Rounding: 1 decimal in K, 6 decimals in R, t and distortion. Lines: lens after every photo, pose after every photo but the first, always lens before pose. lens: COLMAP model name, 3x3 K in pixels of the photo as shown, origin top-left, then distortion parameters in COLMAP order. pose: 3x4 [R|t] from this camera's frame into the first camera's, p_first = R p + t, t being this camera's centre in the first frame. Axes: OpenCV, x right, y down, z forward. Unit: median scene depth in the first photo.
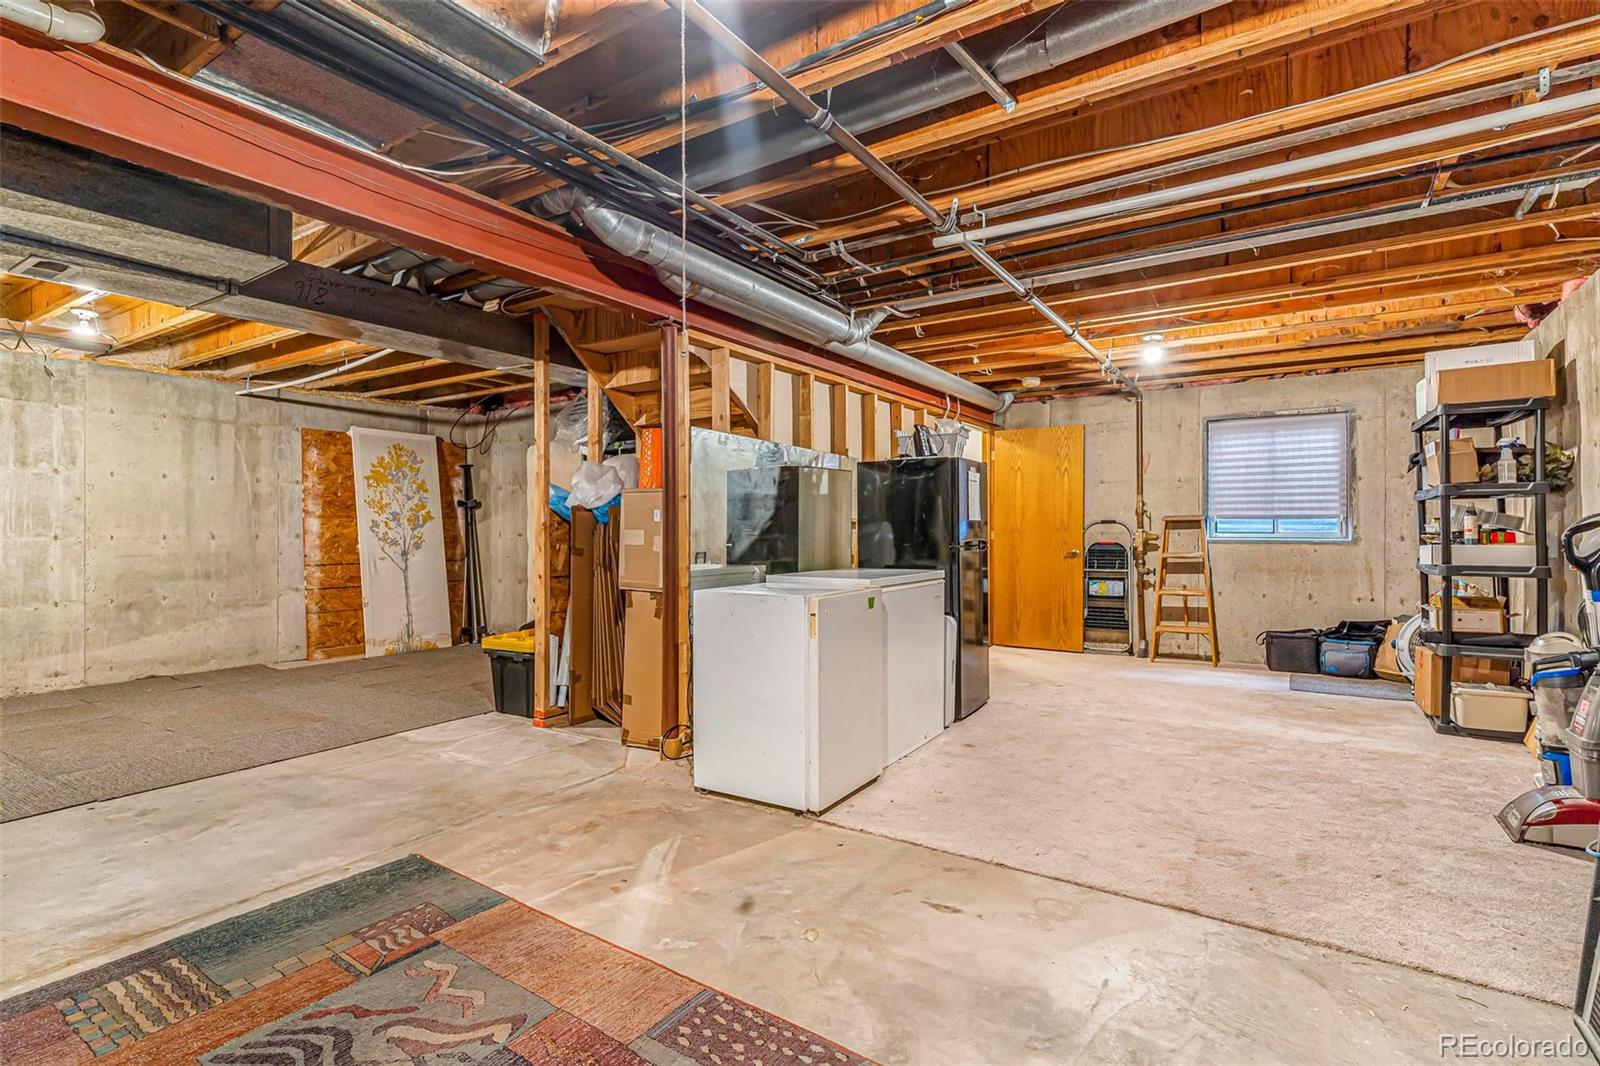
lens RADIAL K [[782.8, 0, 791.4], [0, 782.8, 529.4], [0, 0, 1]] dist [-0.001421, 0.000109]
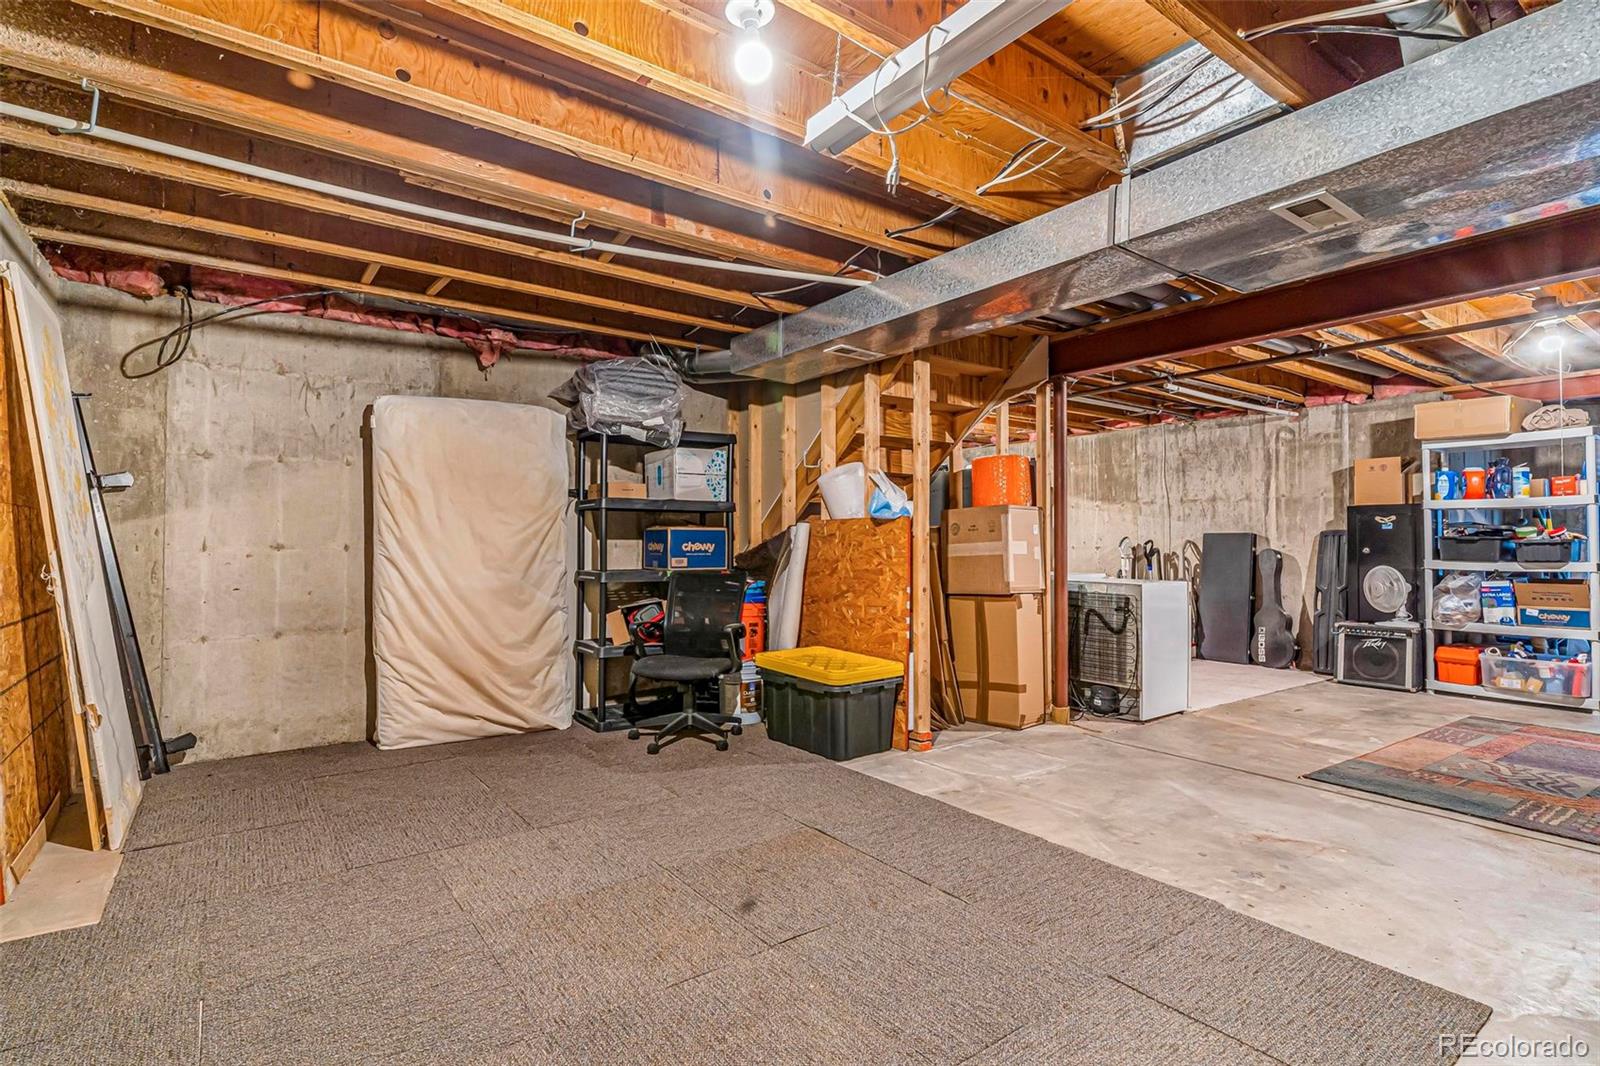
lens RADIAL K [[782.8, 0, 794.1], [0, 782.8, 541.3], [0, 0, 1]] dist [-0.001421, 0.000109]
pose [[0.346996, 0.004786, 0.937854, -1.564048], [-0.004628, 0.999984, -0.003391, 0.007253], [-0.937855, -0.003164, 0.347012, 1.021353]]
